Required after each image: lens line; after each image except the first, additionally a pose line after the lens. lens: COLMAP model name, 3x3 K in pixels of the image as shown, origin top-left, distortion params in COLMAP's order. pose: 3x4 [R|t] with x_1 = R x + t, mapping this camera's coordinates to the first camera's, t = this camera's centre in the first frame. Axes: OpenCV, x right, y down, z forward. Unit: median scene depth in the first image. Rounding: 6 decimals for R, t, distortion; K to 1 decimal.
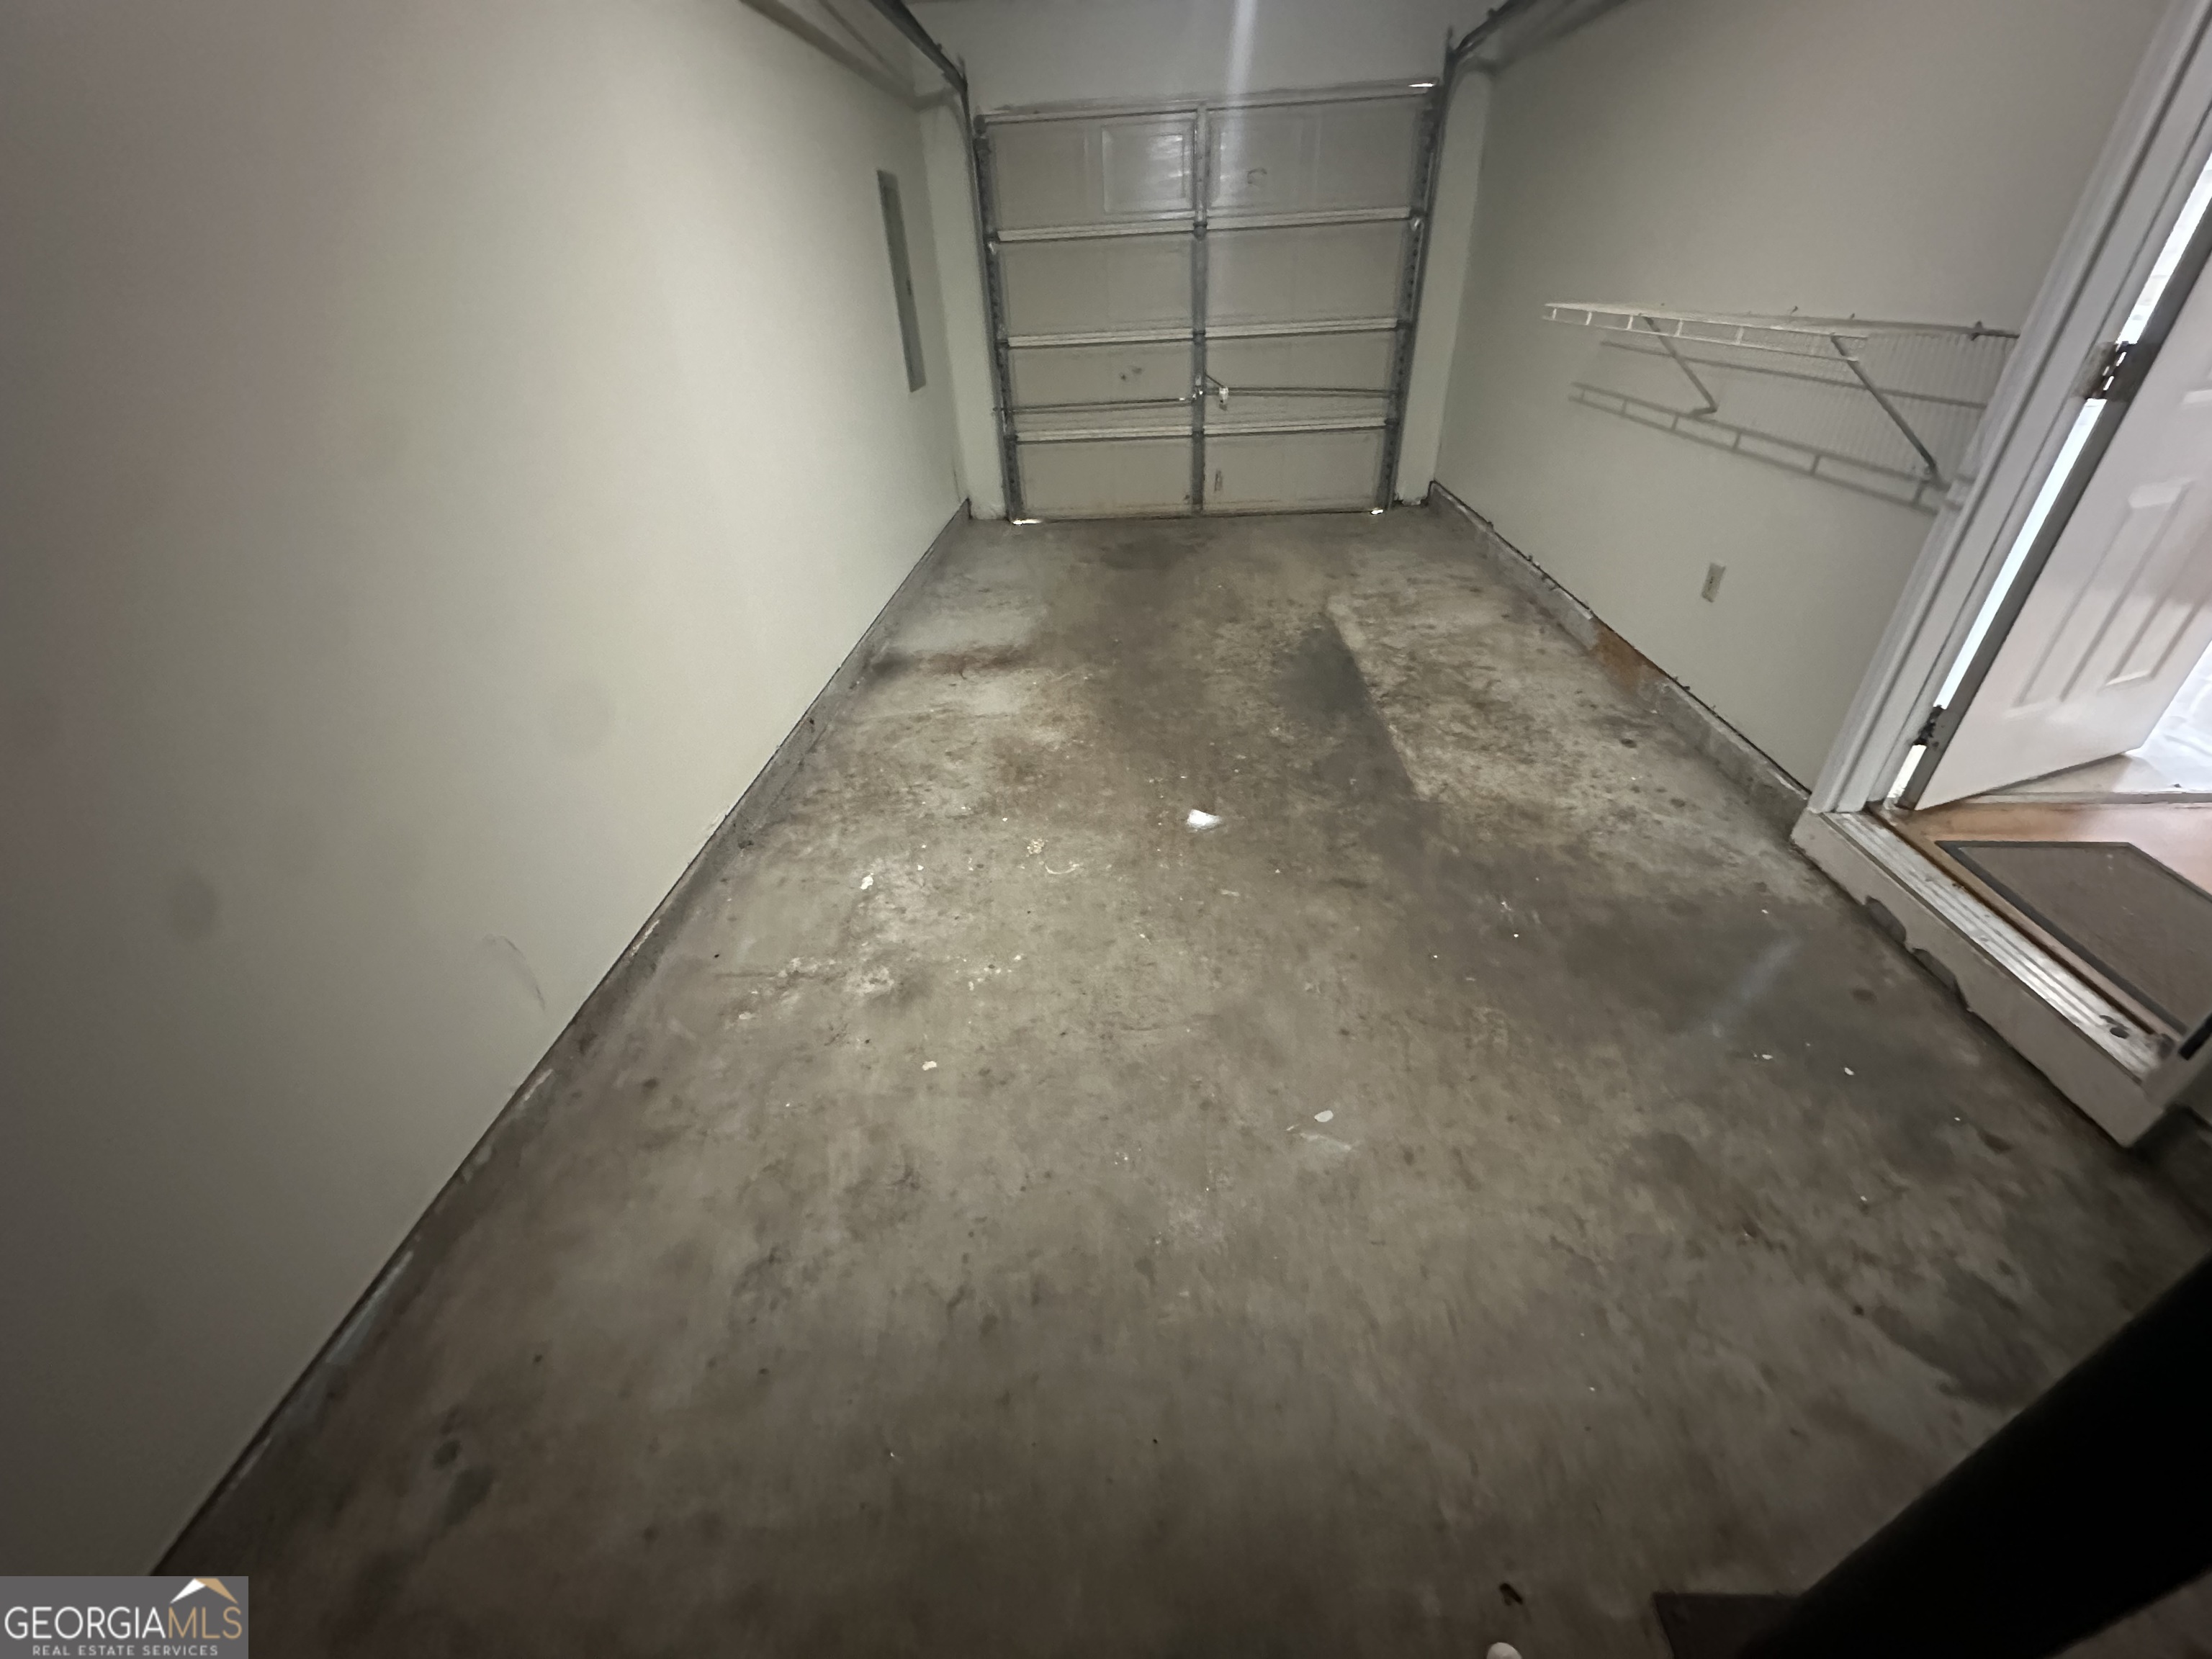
lens RADIAL K [[877.6, 0, 1108.8], [0, 877.6, 826.1], [0, 0, 1]] dist [-0.001930, -0.000221]
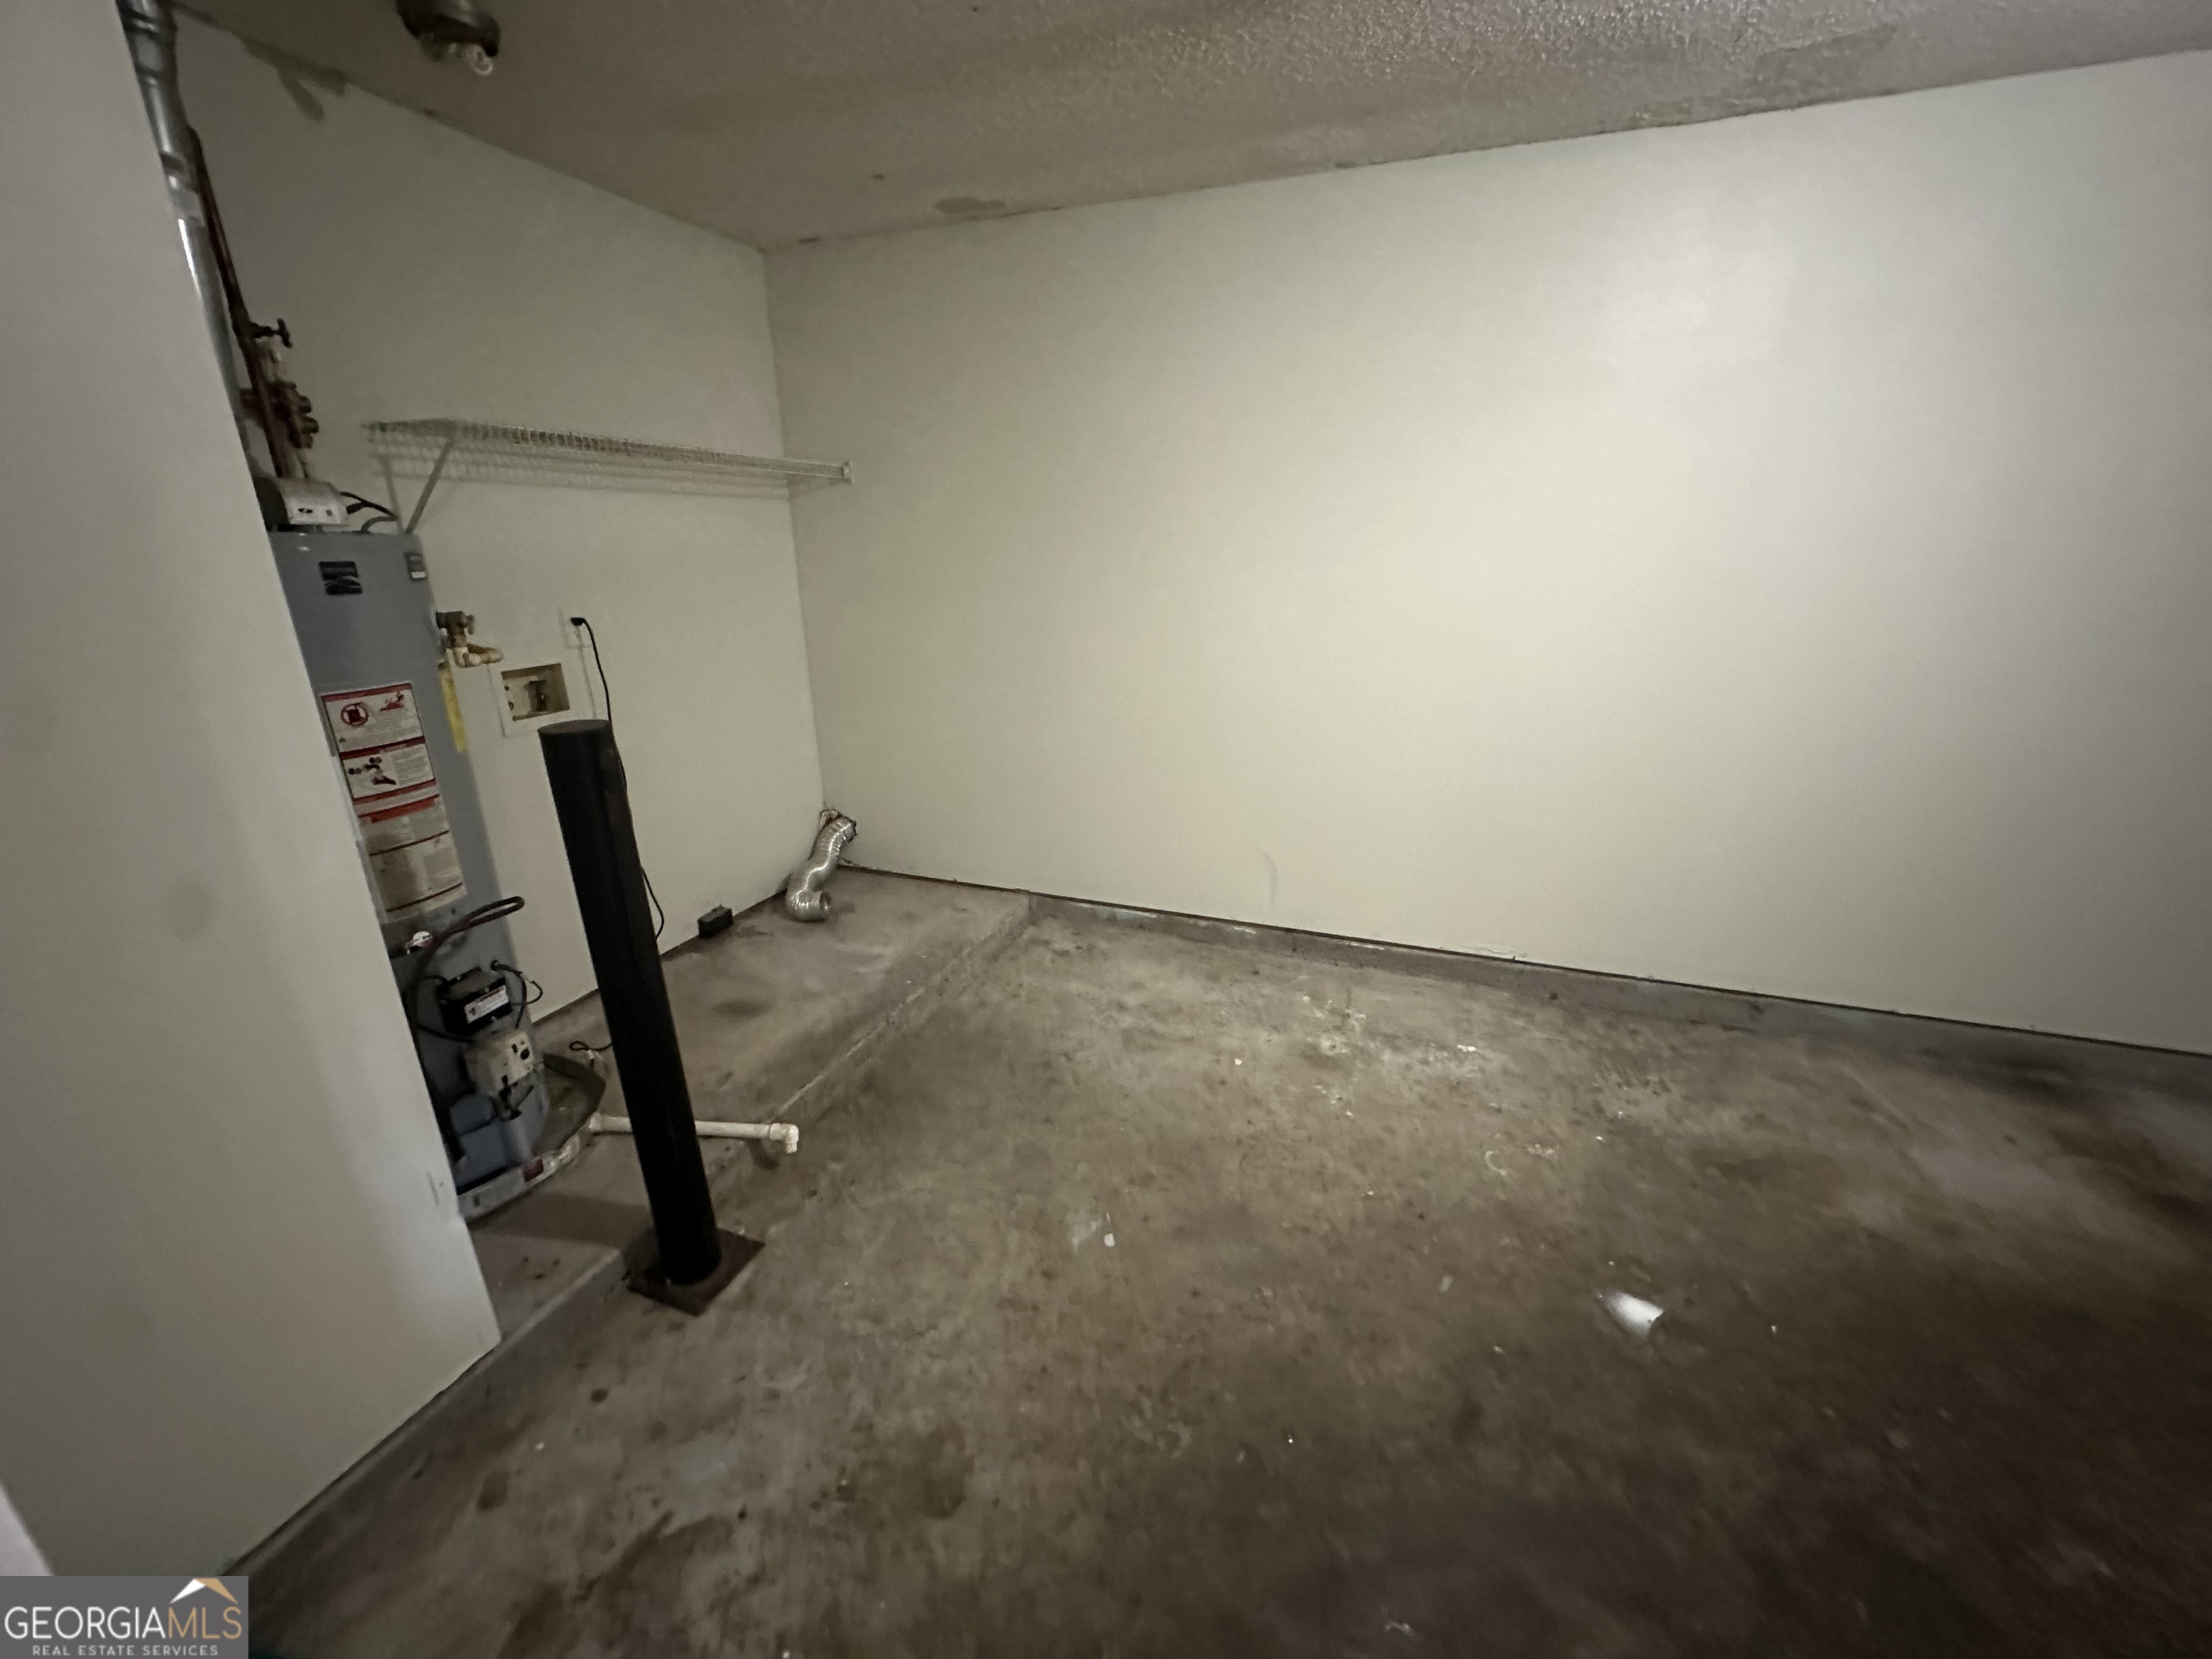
lens RADIAL K [[877.6, 0, 1108.8], [0, 877.6, 826.1], [0, 0, 1]] dist [-0.001930, -0.000221]
pose [[-0.297406, 0.339216, -0.892458, 0.900229], [-0.506547, 0.736284, 0.448660, -0.488950], [0.809296, 0.585506, -0.047147, 0.598207]]
